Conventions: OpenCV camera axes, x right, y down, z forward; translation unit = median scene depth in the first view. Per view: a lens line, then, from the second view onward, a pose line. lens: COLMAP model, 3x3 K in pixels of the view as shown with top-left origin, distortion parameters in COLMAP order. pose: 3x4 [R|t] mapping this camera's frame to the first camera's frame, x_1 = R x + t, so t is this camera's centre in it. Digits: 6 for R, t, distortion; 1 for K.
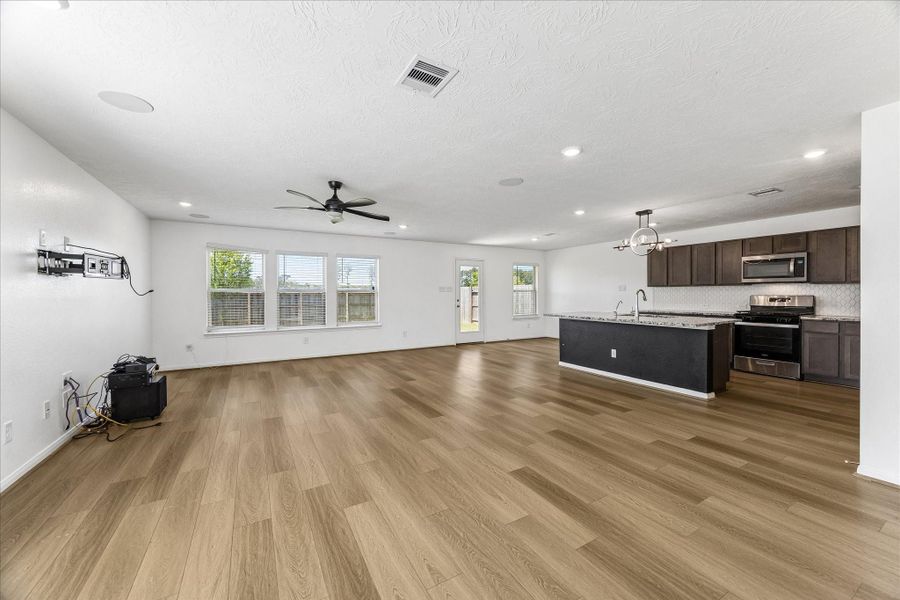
lens RADIAL K [[345.7, 0, 452.3], [0, 345.7, 296.9], [0, 0, 1]] dist [-0.000789, -0.000052]
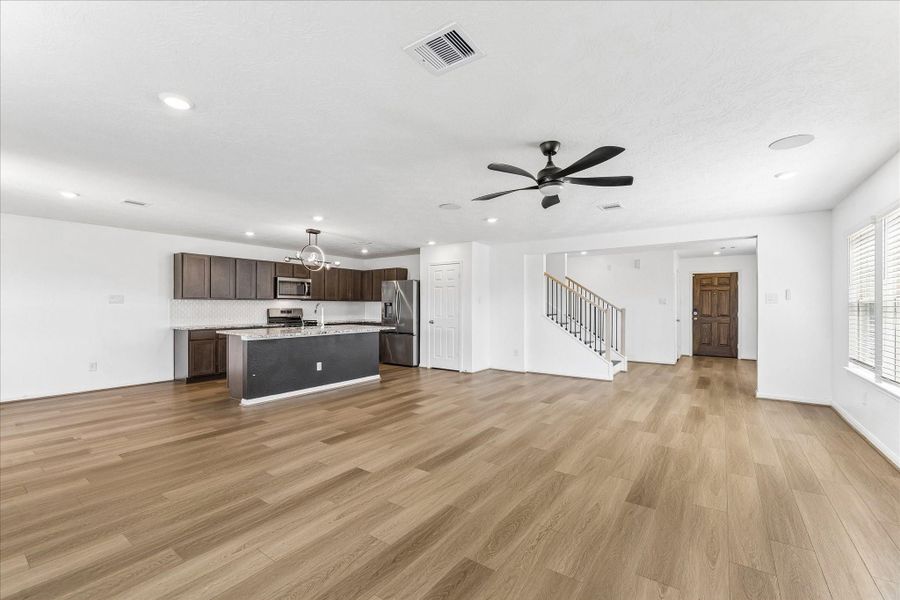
lens RADIAL K [[379.7, 0, 451.6], [0, 379.7, 307.9], [0, 0, 1]] dist [0.000334, 0.000055]
pose [[-0.412170, 0.000122, 0.911107, -0.665377], [0.008487, 0.999957, 0.003706, -0.007186], [-0.911067, 0.009260, -0.412154, 1.052158]]
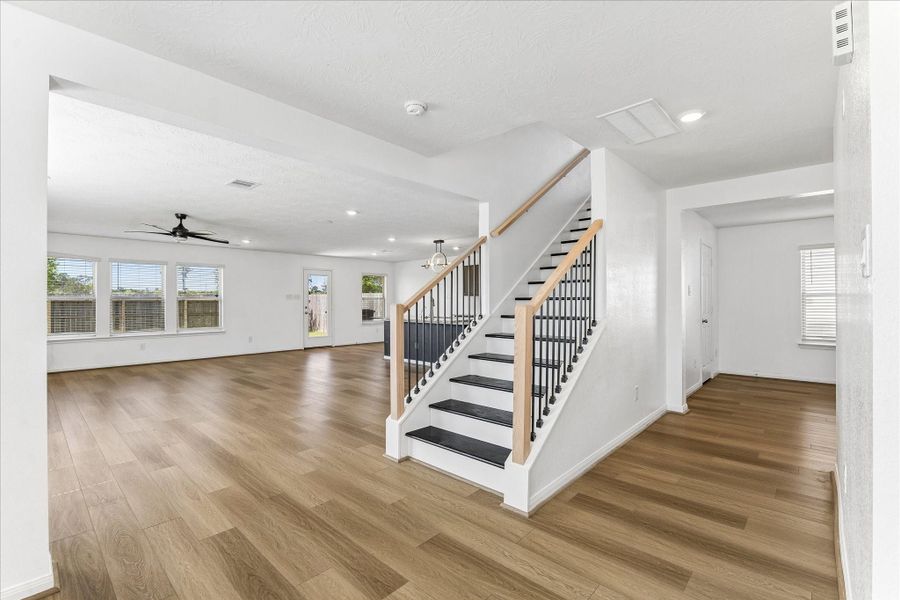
lens RADIAL K [[401.0, 0, 450.0], [0, 401.0, 300.0], [0, 0, 1]] dist [-0.009616, 0.000044]
pose [[0.957362, 0.001317, 0.288889, 0.134616], [0.002384, 0.999920, -0.012461, 0.005953], [-0.288882, 0.012618, 0.957282, -0.498025]]
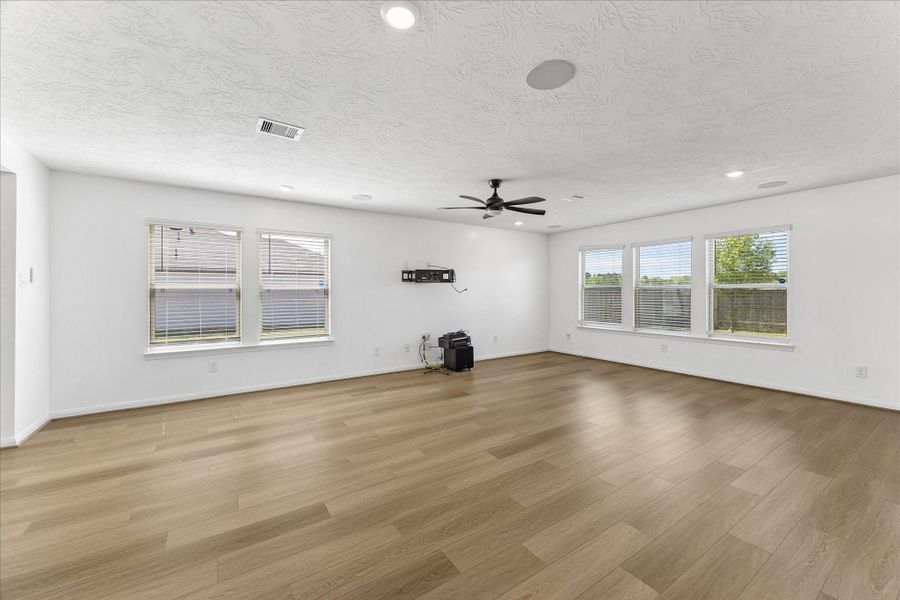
lens RADIAL K [[353.7, 0, 450.1], [0, 353.7, 291.1], [0, 0, 1]] dist [0.007008, 0.000133]
pose [[0.057764, 0.001309, -0.998329, 0.481246], [-0.005949, 0.999982, 0.000967, -0.008083], [0.998313, 0.005883, 0.057771, 0.573174]]
